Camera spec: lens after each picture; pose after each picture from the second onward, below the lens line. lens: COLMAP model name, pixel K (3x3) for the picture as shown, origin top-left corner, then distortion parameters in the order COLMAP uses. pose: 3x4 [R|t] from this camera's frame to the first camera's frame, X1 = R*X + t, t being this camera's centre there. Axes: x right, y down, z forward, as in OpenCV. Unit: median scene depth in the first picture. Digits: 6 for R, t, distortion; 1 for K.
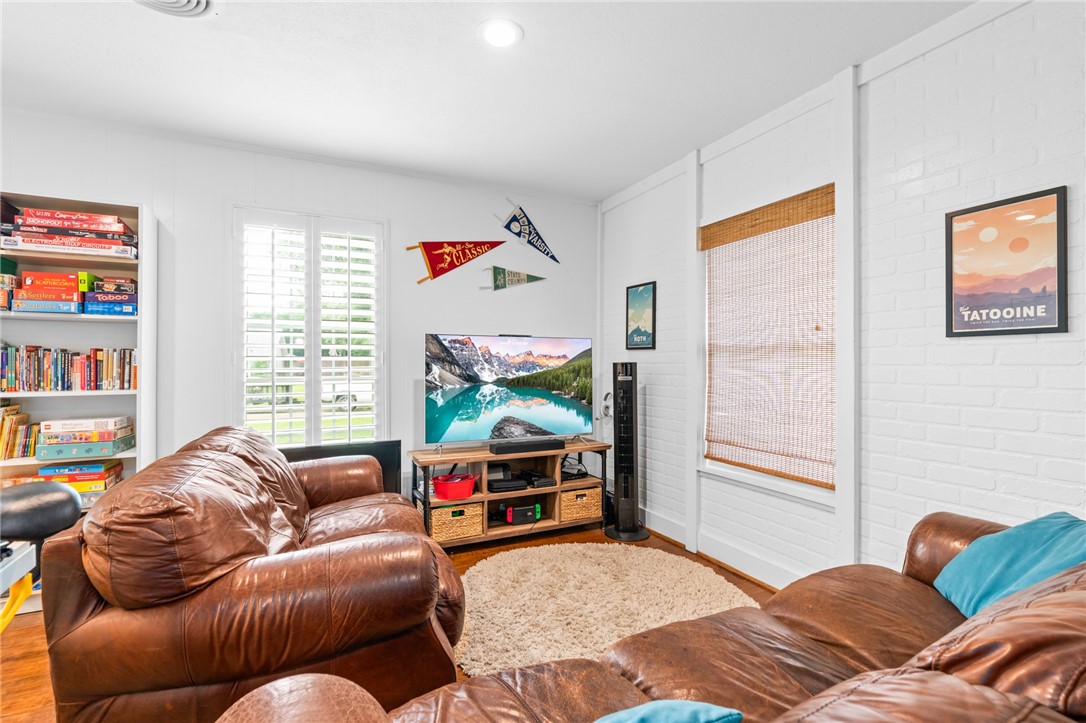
lens RADIAL K [[490.4, 0, 544.5], [0, 490.4, 361.1], [0, 0, 1]] dist [-0.002279, -0.000286]
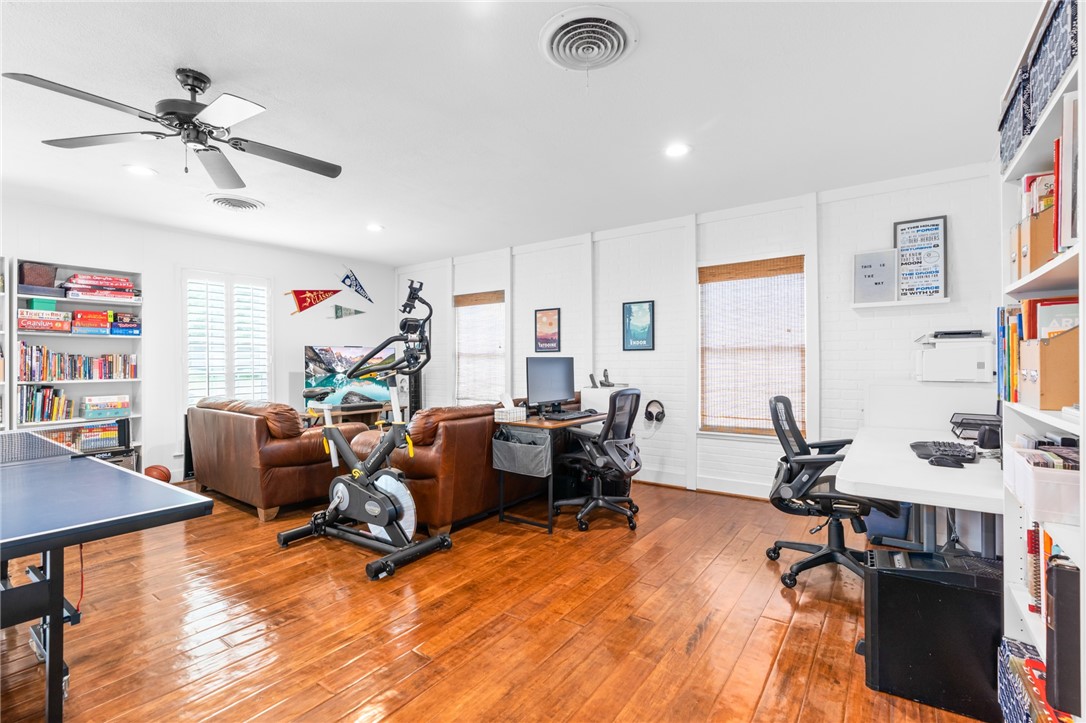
lens RADIAL K [[490.4, 0, 544.5], [0, 490.4, 361.1], [0, 0, 1]] dist [-0.002279, -0.000286]
pose [[0.881116, -0.004272, 0.472881, -0.318191], [0.002772, 0.999989, 0.003870, -0.004220], [-0.472892, -0.002100, 0.881118, -0.987903]]
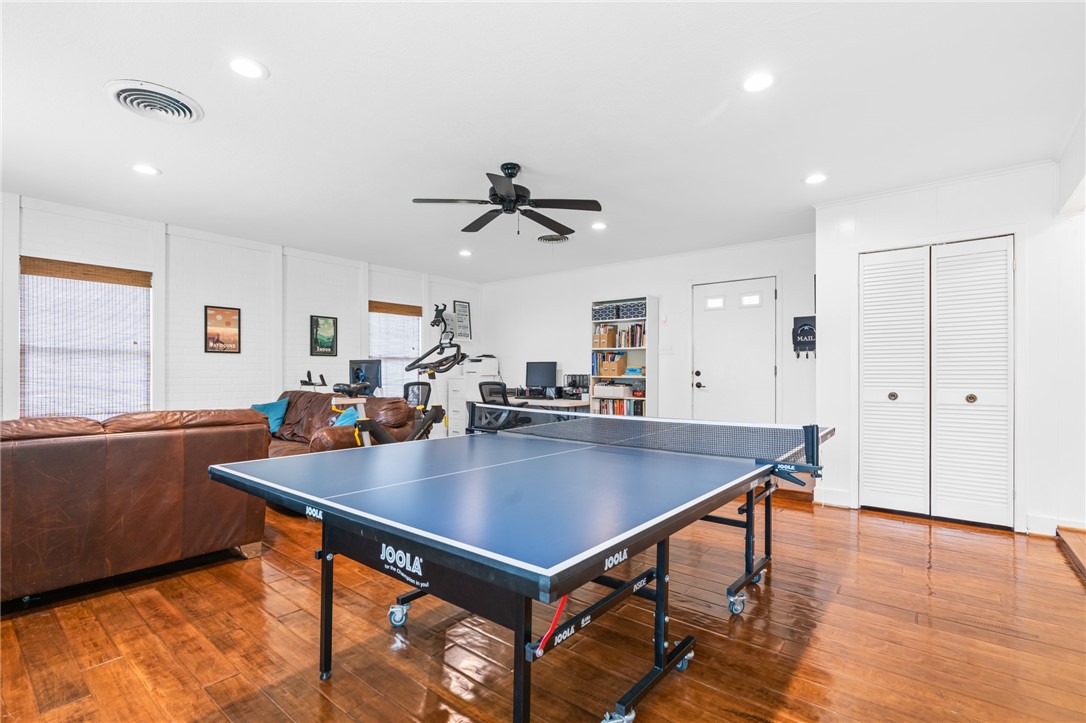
lens RADIAL K [[500.7, 0, 542.8], [0, 500.7, 371.4], [0, 0, 1]] dist [0.000323, 0.000086]
pose [[-0.416354, 0.000807, 0.909202, -1.460829], [-0.009428, 0.999942, -0.005205, 0.030967], [-0.909154, -0.010739, -0.416322, 0.283672]]
